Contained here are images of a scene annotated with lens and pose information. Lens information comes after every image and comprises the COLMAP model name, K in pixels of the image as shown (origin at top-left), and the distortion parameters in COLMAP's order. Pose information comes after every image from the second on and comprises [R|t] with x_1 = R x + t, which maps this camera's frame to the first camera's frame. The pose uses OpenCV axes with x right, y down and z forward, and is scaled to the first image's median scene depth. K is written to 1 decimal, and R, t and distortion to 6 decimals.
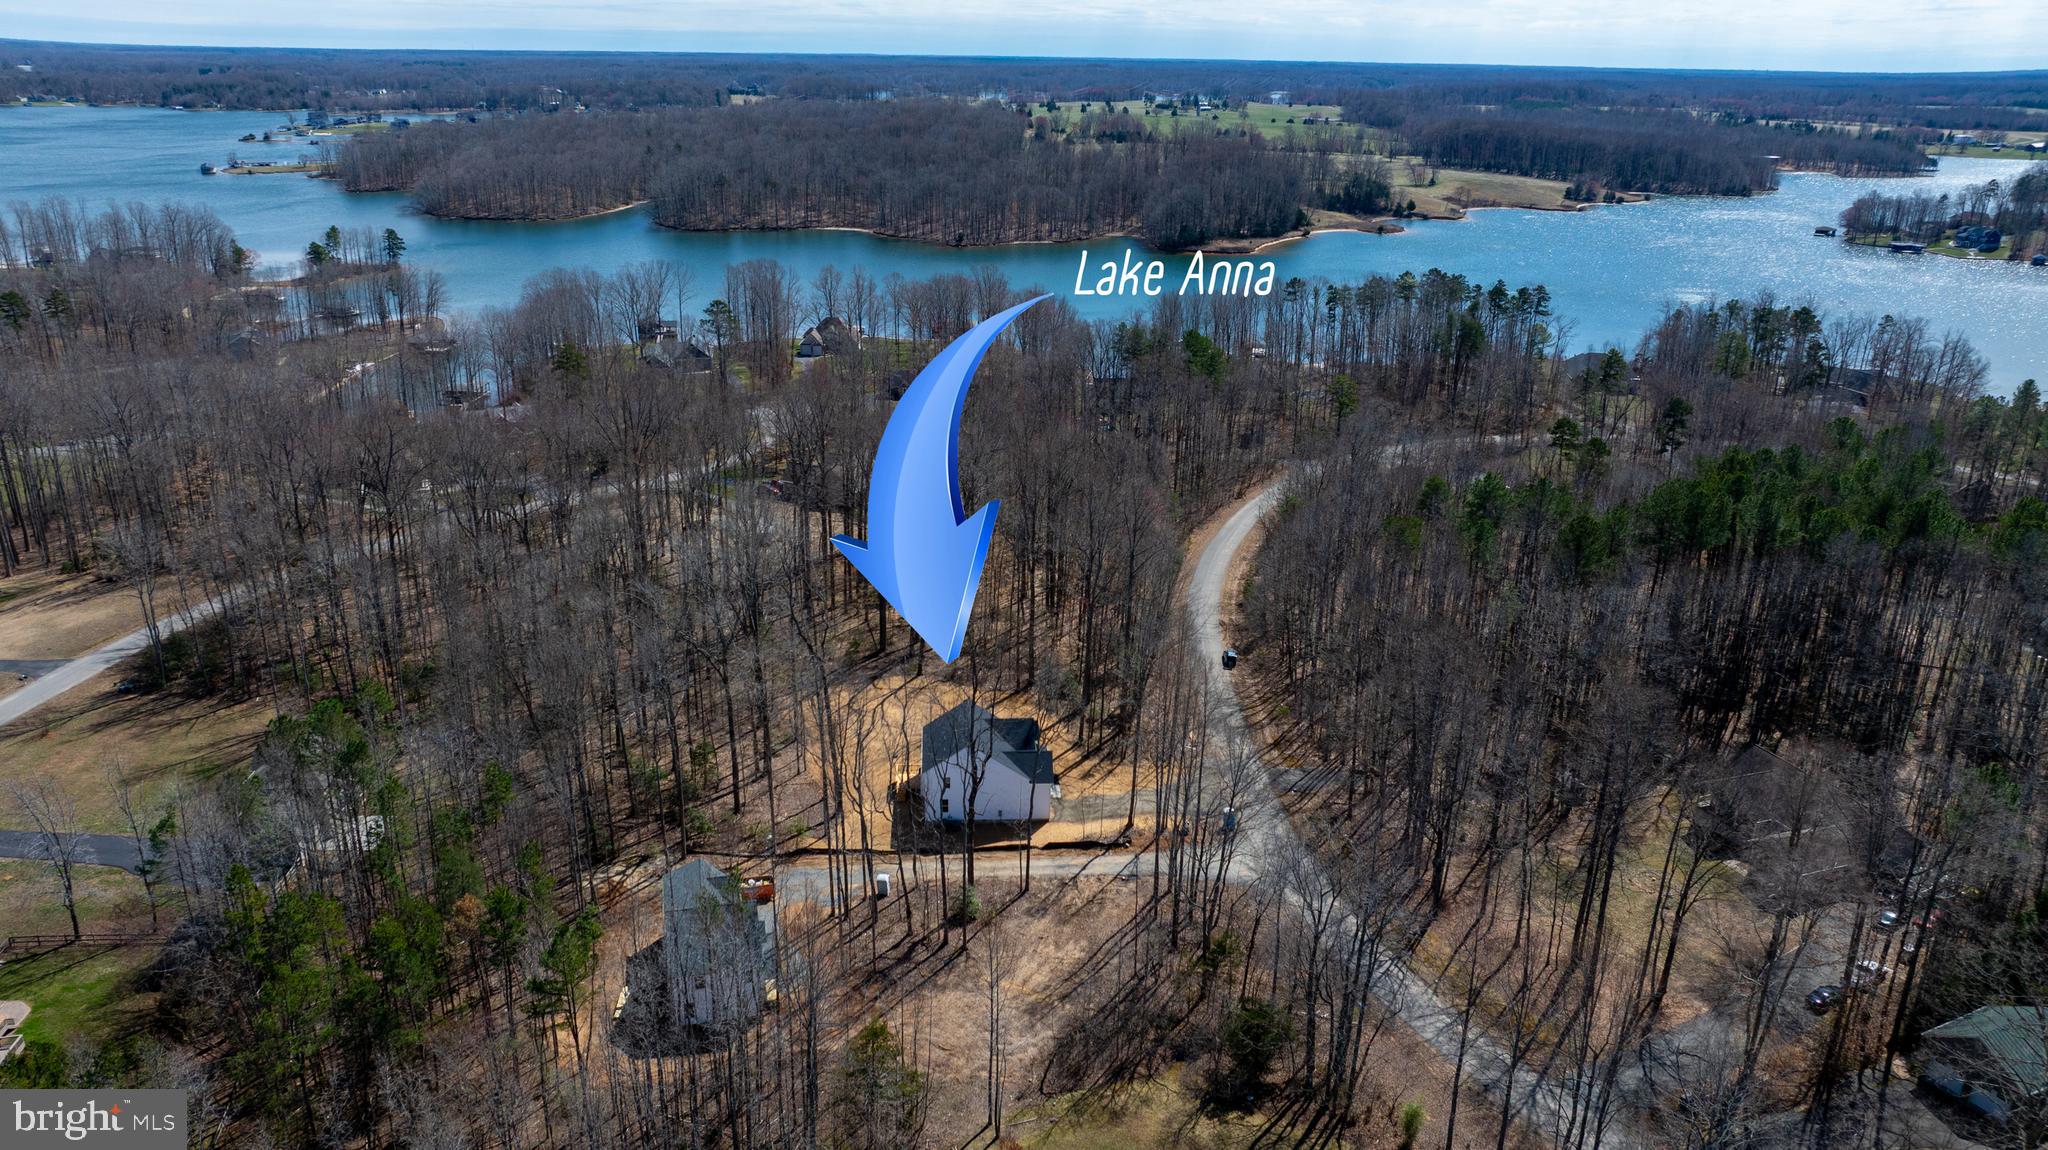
lens RADIAL K [[1444.7, 0, 1024.0], [0, 1444.7, 575.0], [0, 0, 1]] dist [-0.038437, 0.034450]
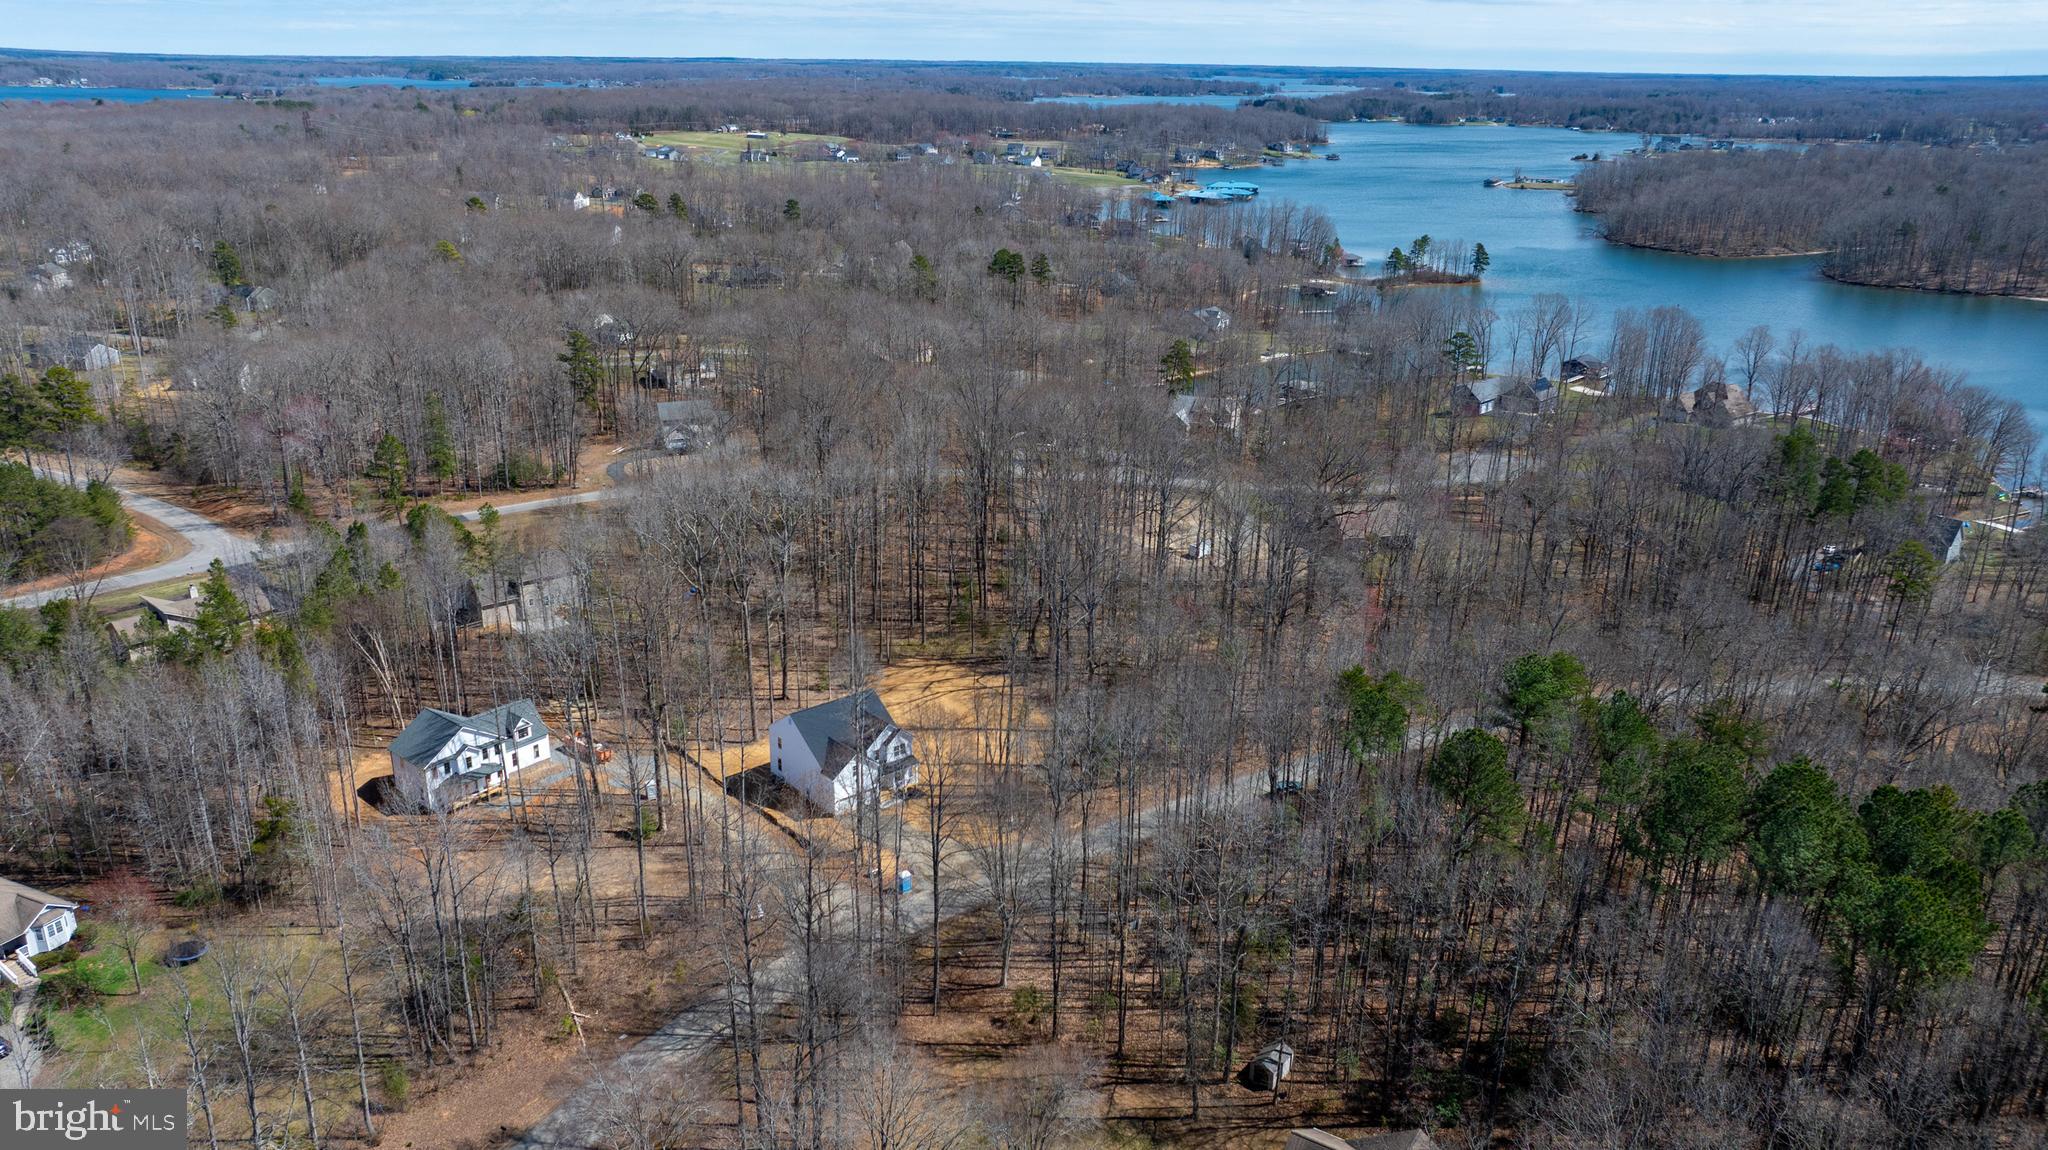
lens RADIAL K [[1466.7, 0, 1019.1], [0, 1466.7, 566.0], [0, 0, 1]] dist [-0.017988, 0.001296]
pose [[0.597892, 0.251967, -0.760946, 0.182857], [-0.273640, 0.956441, 0.101695, -0.029954], [0.753423, 0.147422, 0.640796, 0.092131]]
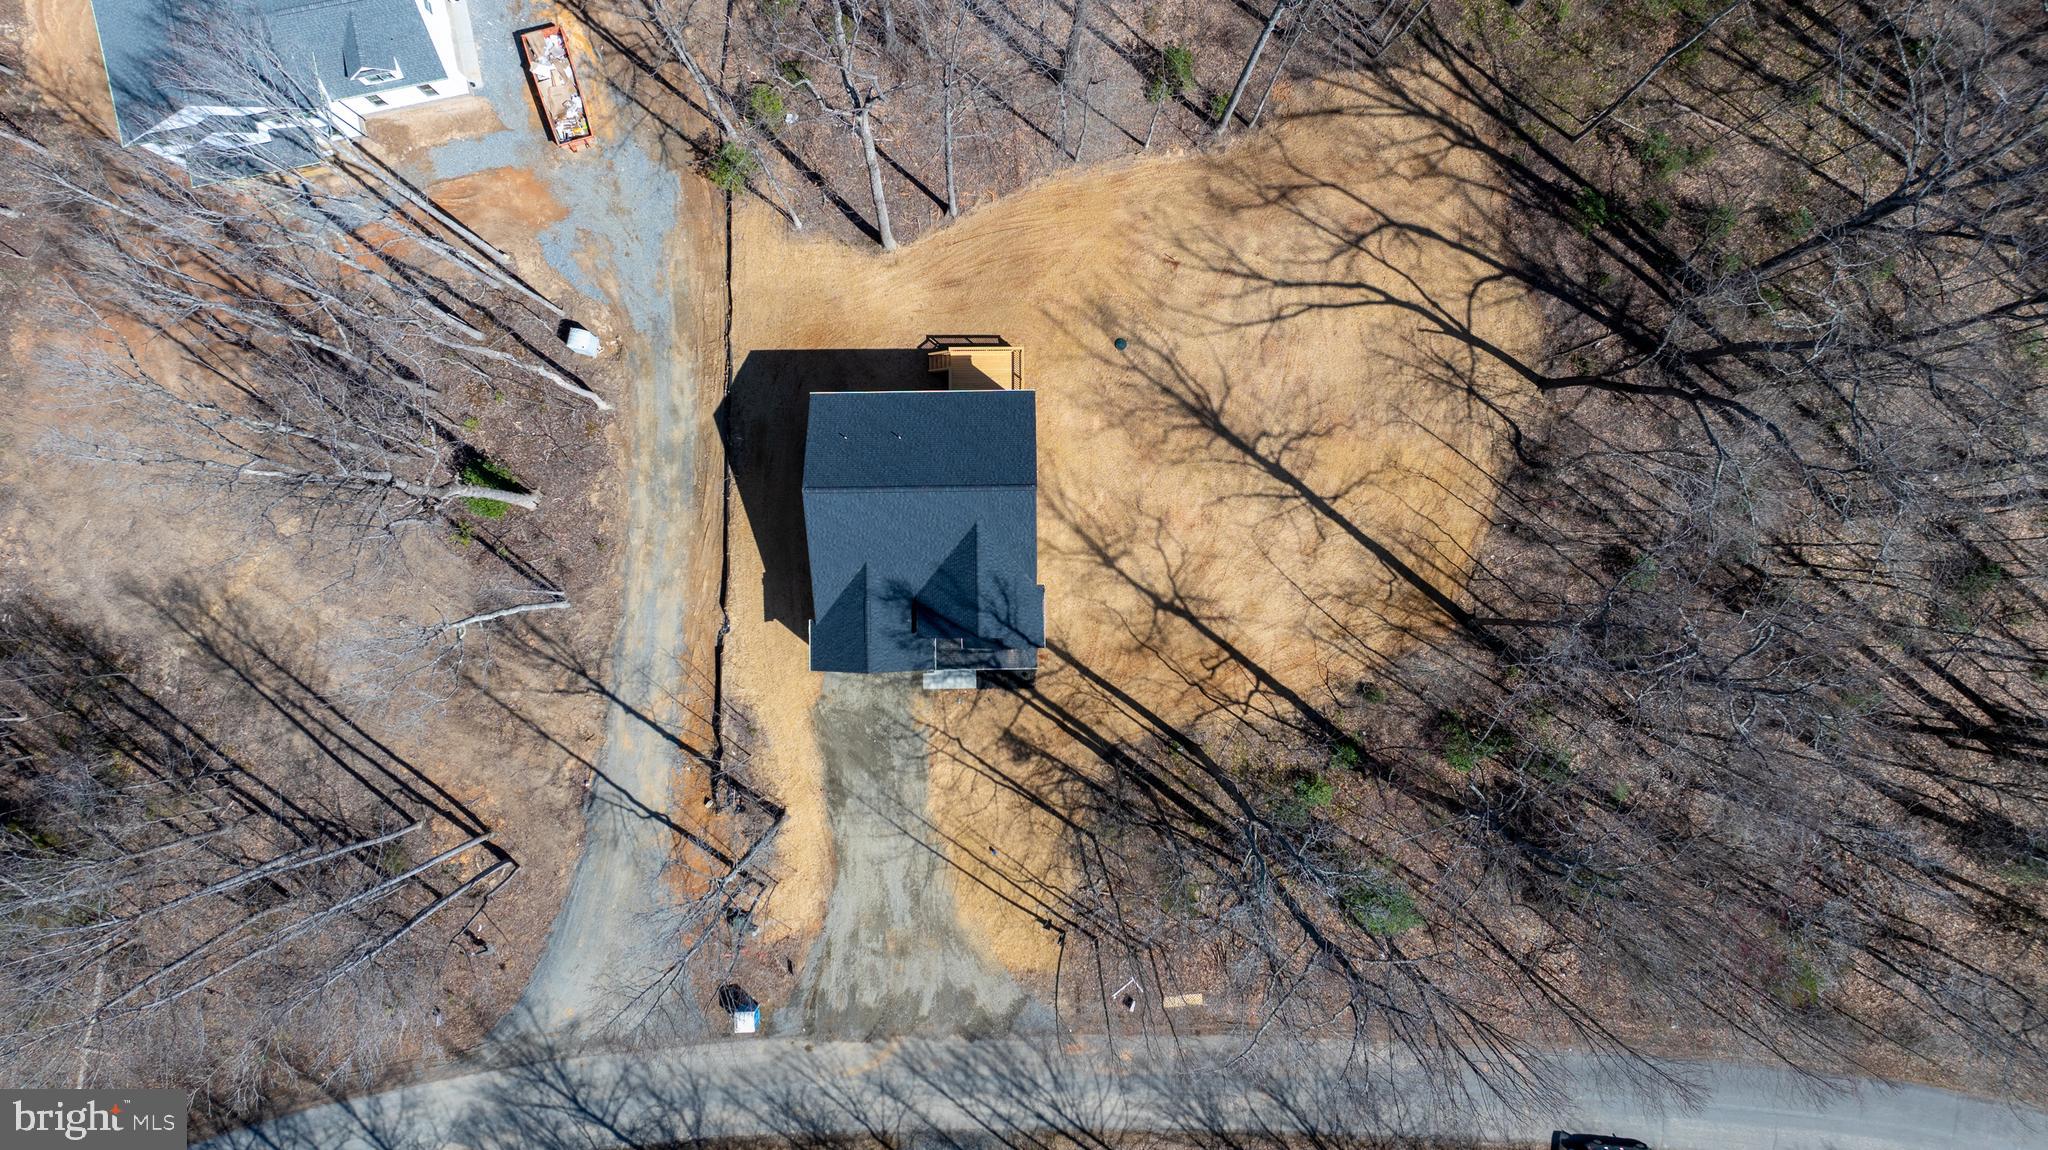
lens RADIAL K [[1466.7, 0, 1019.1], [0, 1466.7, 566.0], [0, 0, 1]] dist [-0.017988, 0.001296]
pose [[-0.042049, 0.998756, -0.026786, -0.000793], [-0.342417, 0.010781, 0.939486, -0.073796], [0.938607, 0.048676, 0.341538, 0.196162]]
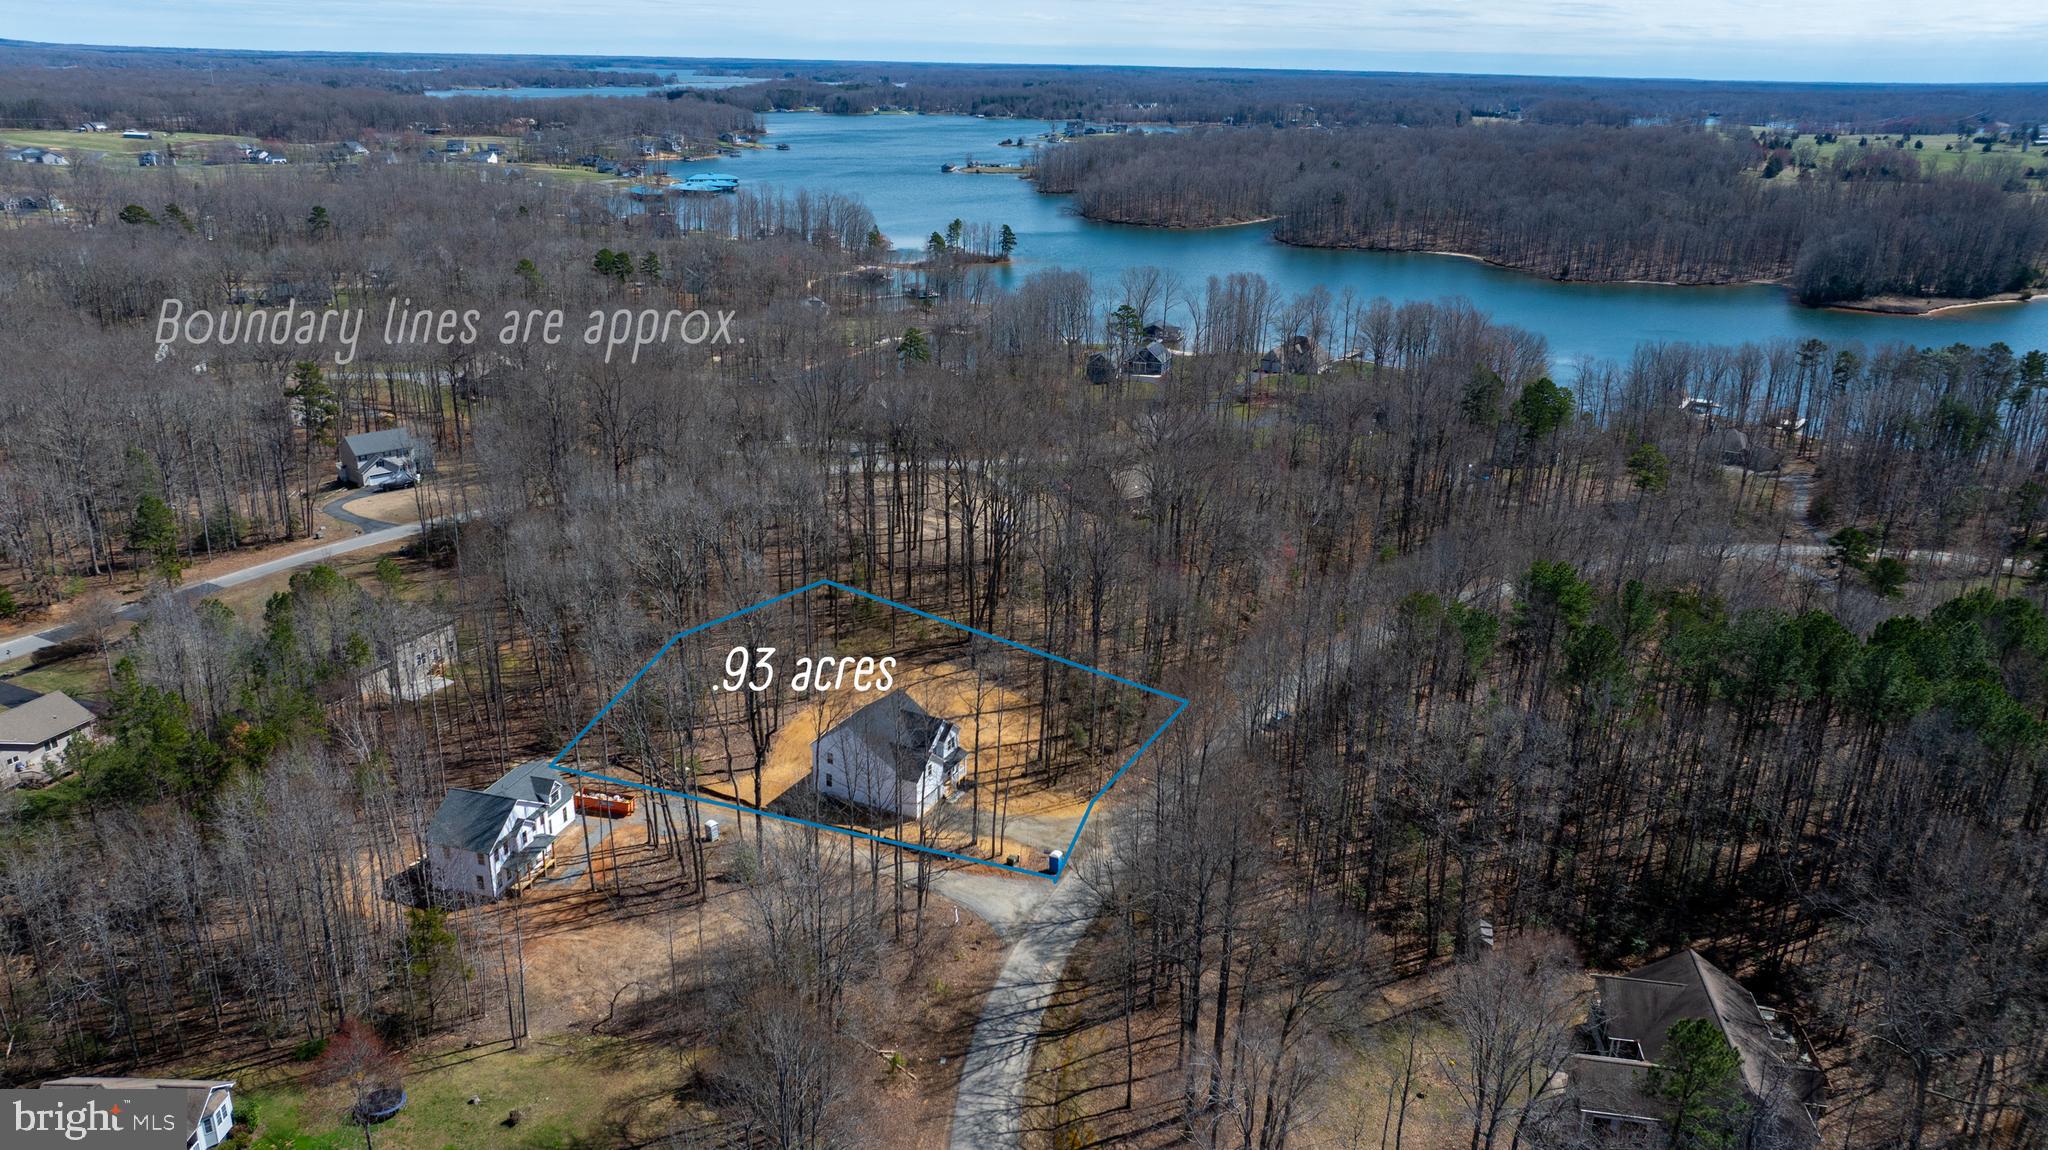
lens RADIAL K [[1444.7, 0, 1024.0], [0, 1444.7, 575.0], [0, 0, 1]] dist [-0.038437, 0.034450]
pose [[0.866967, 0.167120, -0.469510, 0.116179], [-0.173422, 0.984386, 0.030158, -0.008914], [0.467218, 0.055277, 0.882412, 0.031201]]
